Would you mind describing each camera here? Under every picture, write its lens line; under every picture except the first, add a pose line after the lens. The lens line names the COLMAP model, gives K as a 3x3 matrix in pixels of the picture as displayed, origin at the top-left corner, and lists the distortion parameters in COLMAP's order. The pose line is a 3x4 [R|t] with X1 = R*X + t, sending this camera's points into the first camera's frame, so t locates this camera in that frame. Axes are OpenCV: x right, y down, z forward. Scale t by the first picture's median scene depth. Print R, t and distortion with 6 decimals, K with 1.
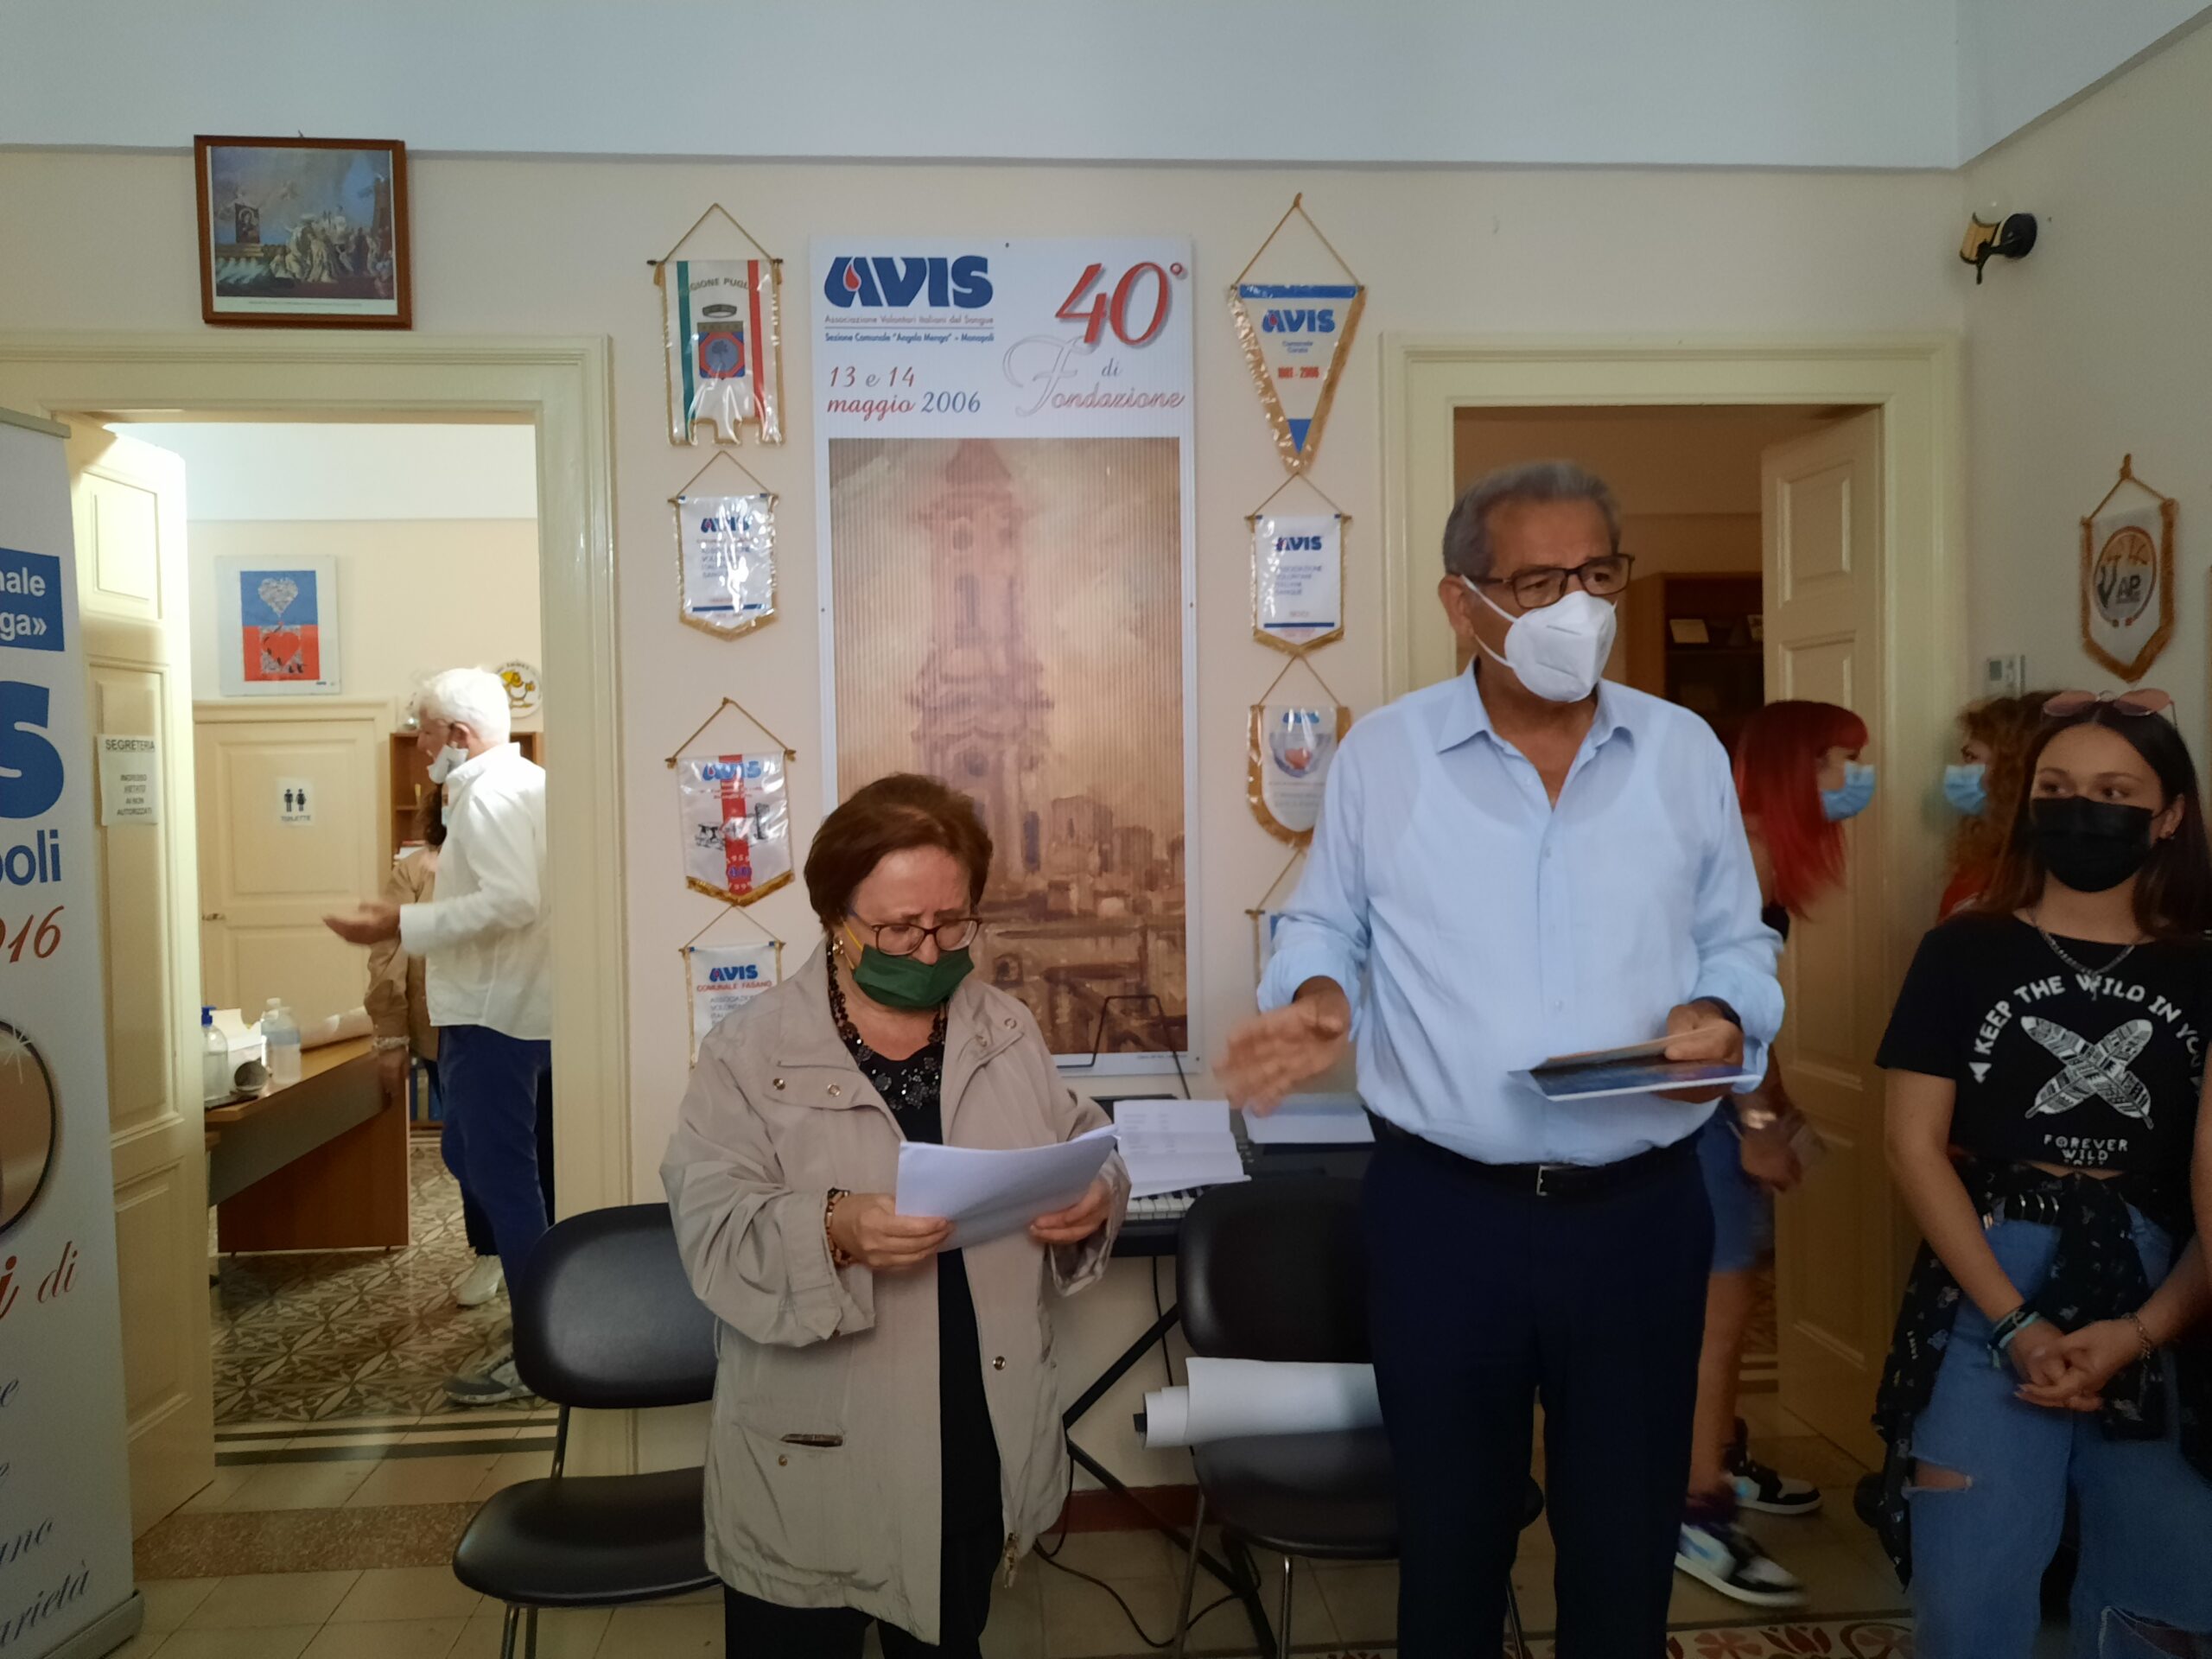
lens RADIAL K [[1599.0, 0, 1113.6], [0, 1599.0, 811.8], [0, 0, 1]] dist [0.046692, -0.053987]
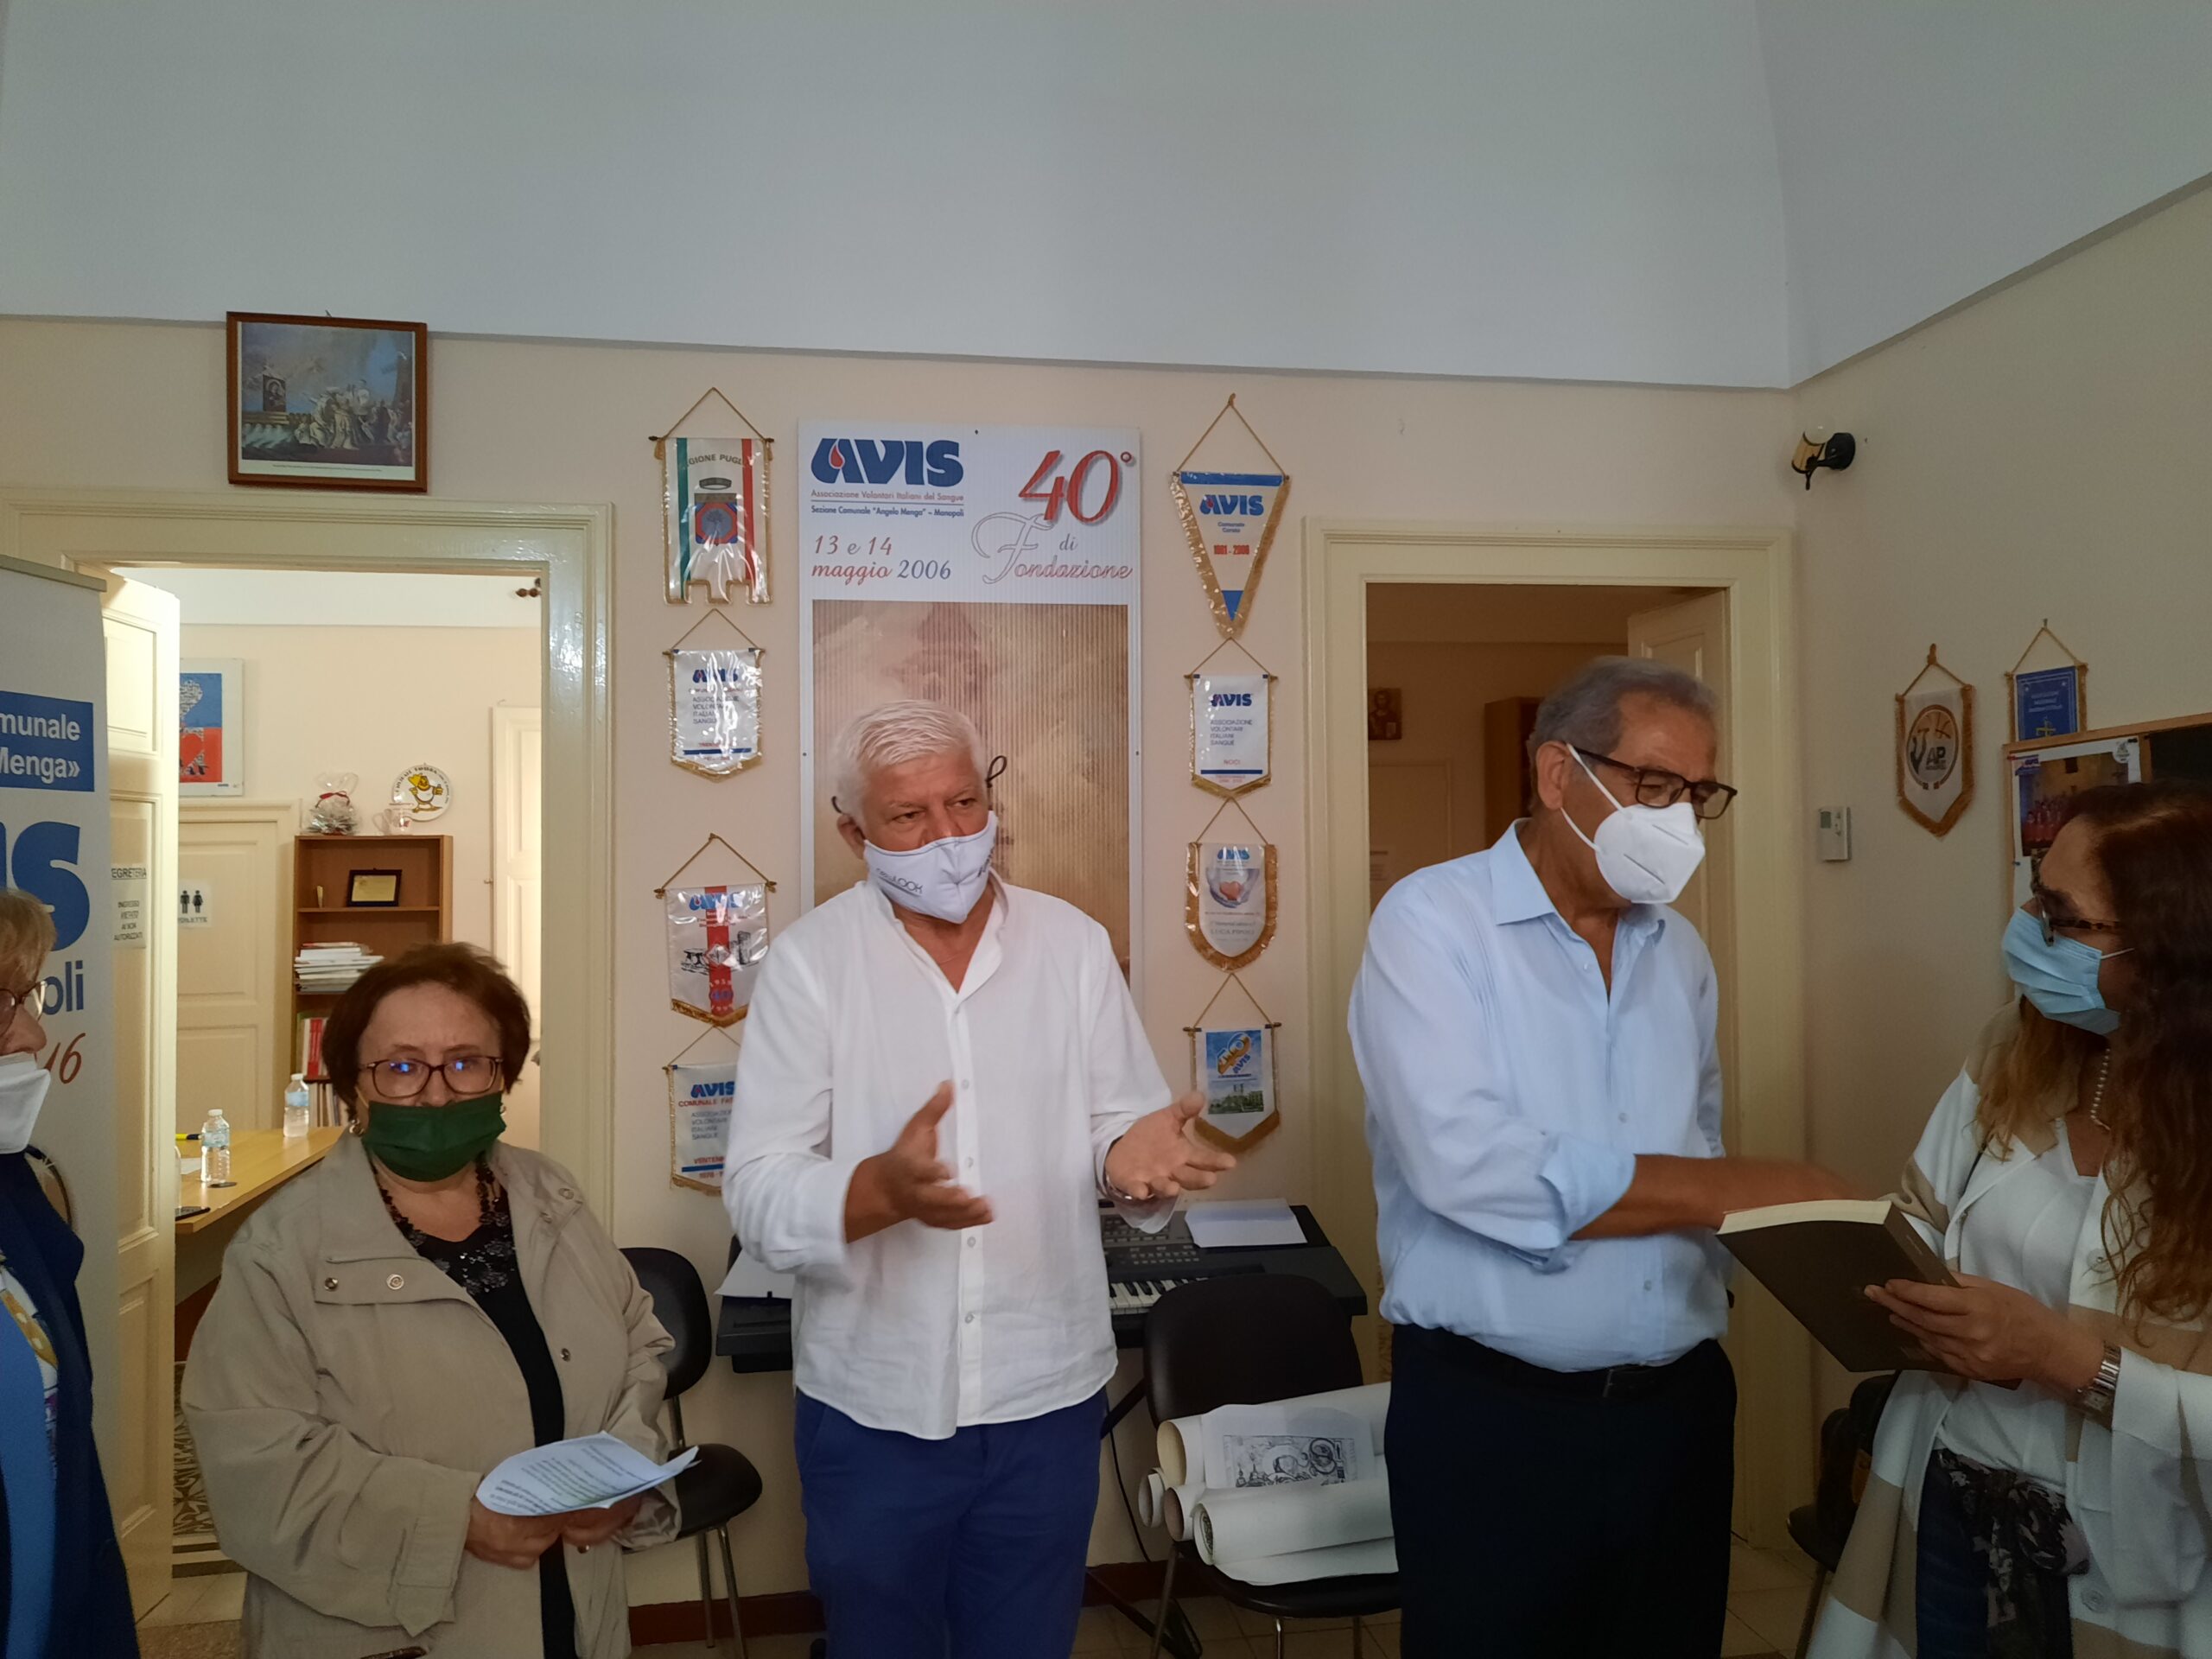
lens RADIAL K [[1599.0, 0, 1108.6], [0, 1599.0, 811.6], [0, 0, 1]] dist [0.046692, -0.053987]
pose [[0.995953, 0.010092, 0.089307, -0.071015], [-0.005152, 0.998452, -0.055376, -0.027116], [-0.089727, 0.054691, 0.994464, -0.104384]]
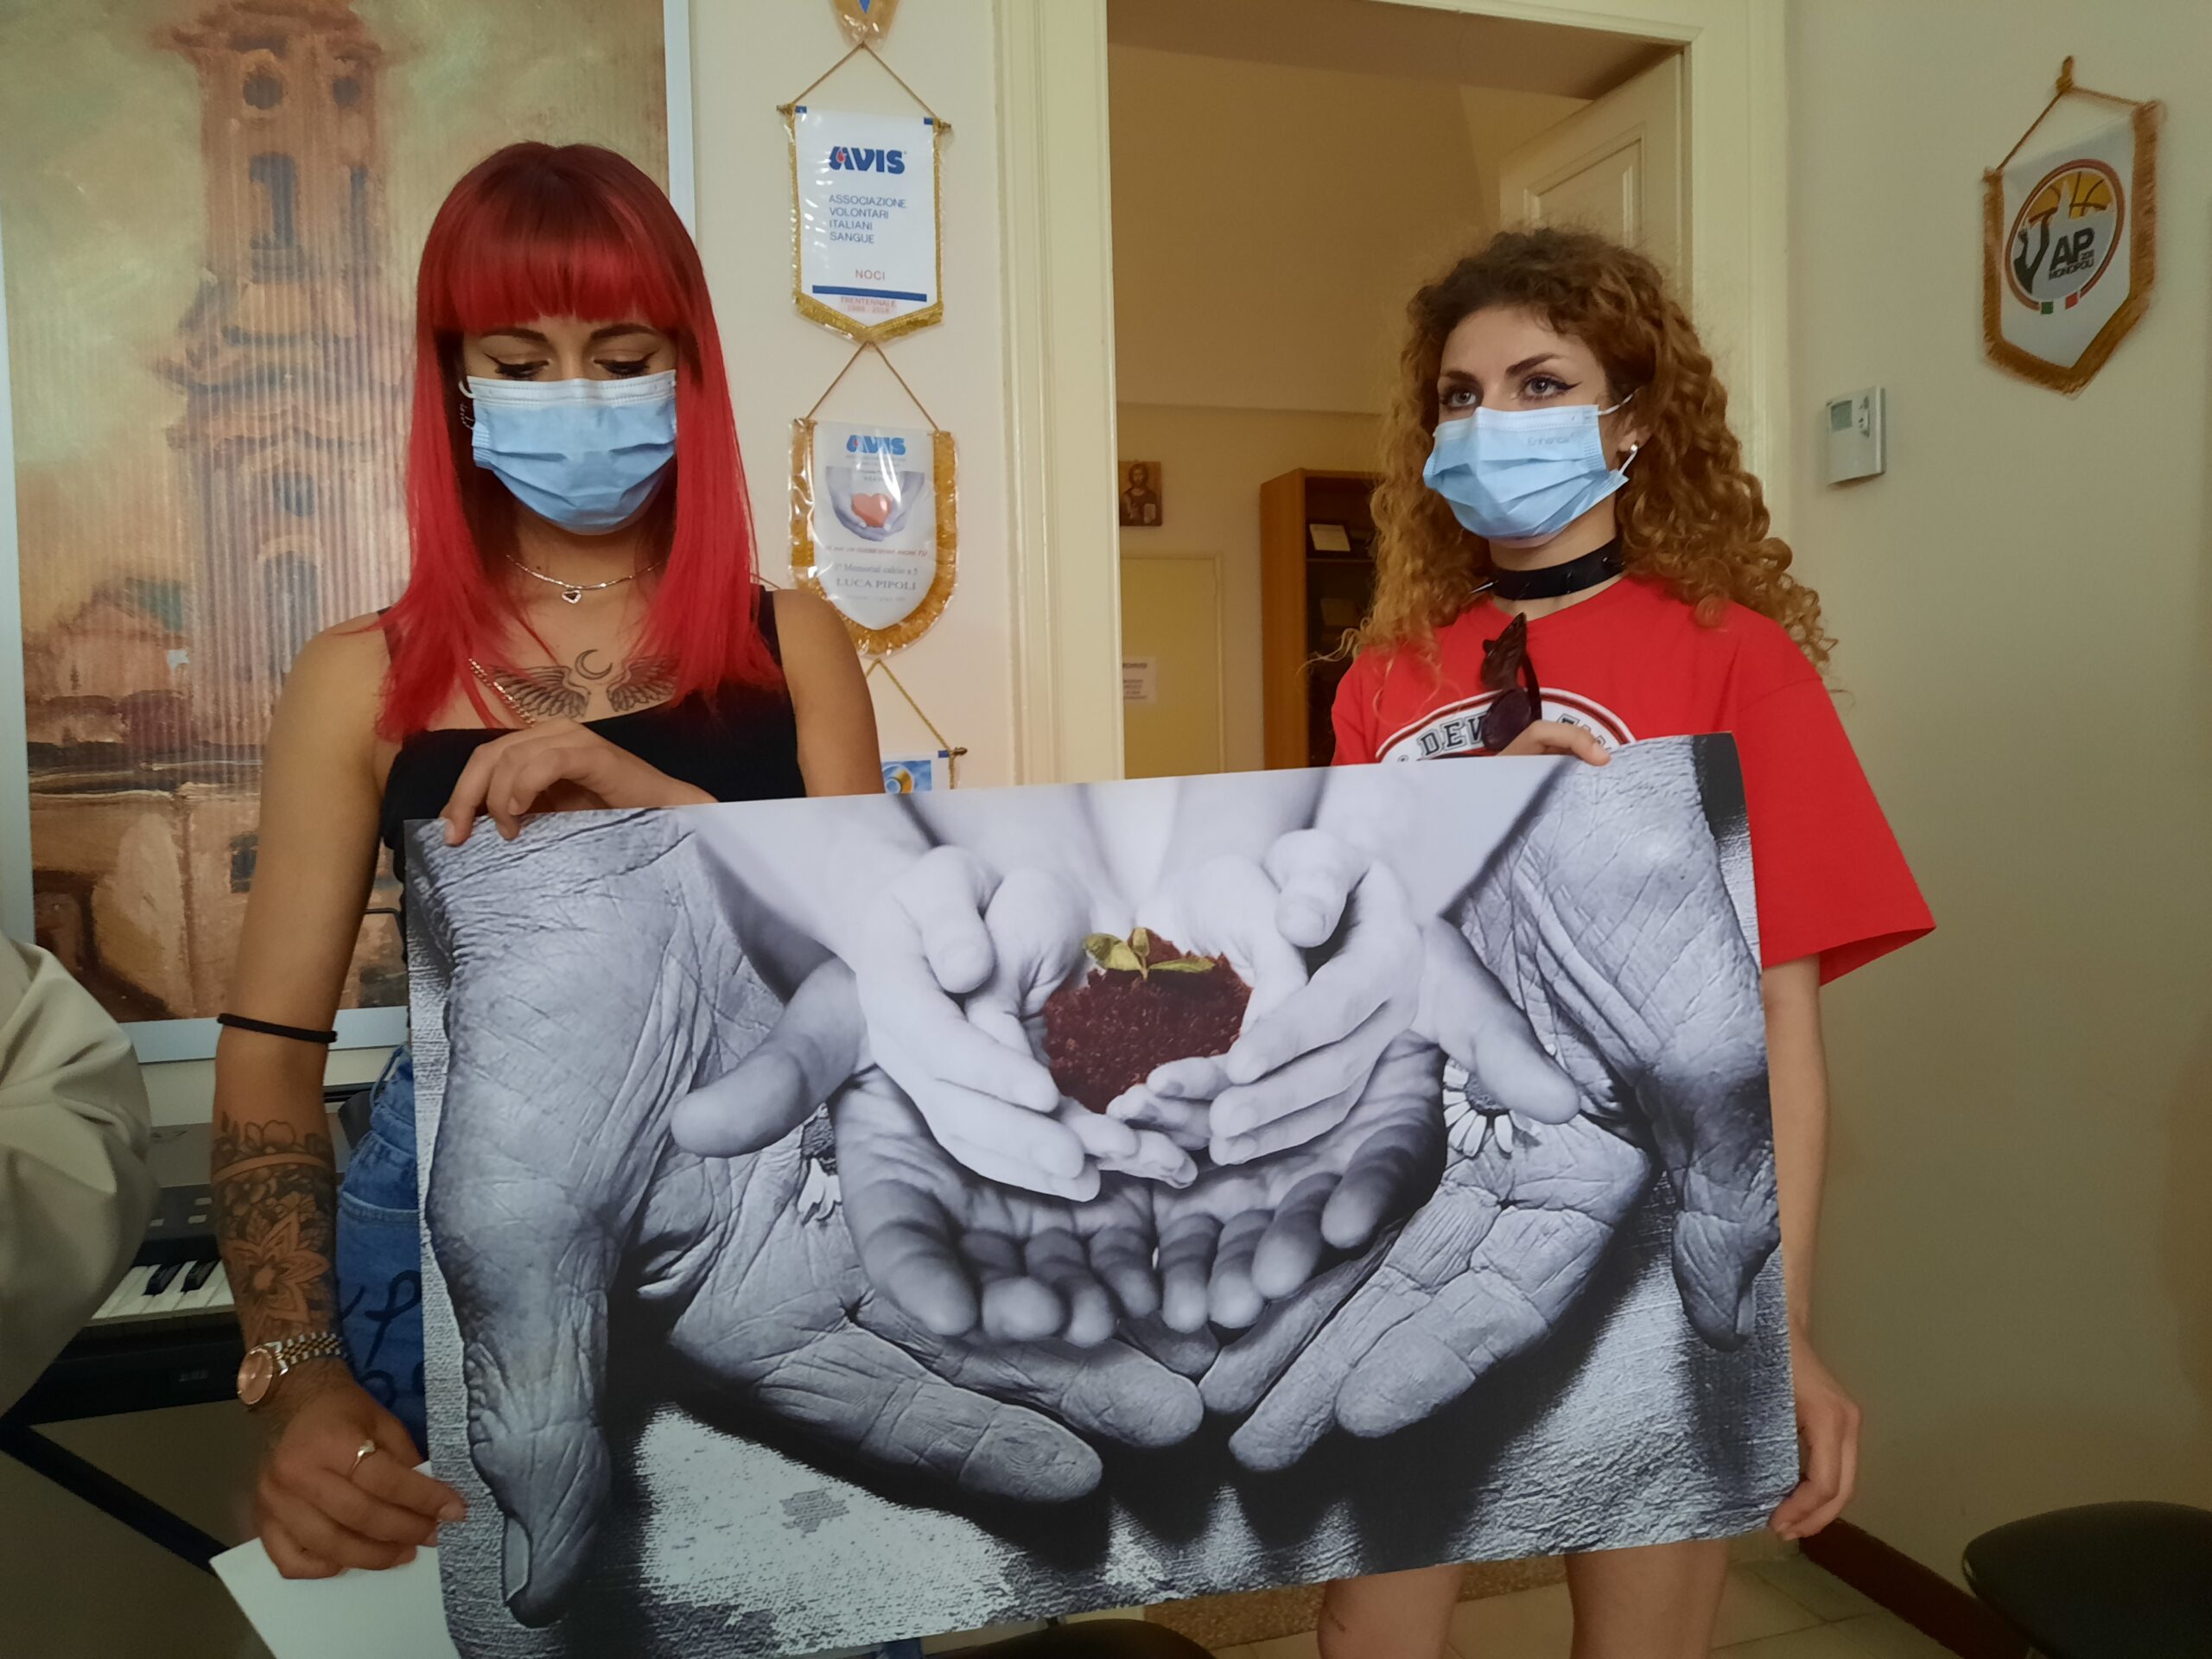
lens RADIAL K [[1599.0, 0, 1102.4], [0, 1599.0, 824.3], [0, 0, 1]] dist [0.046692, -0.053987]
pose [[0.972774, -0.012506, 0.231420, 0.057721], [0.008859, 0.999820, 0.016791, 0.080475], [-0.231588, -0.014284, 0.972709, 0.377213]]
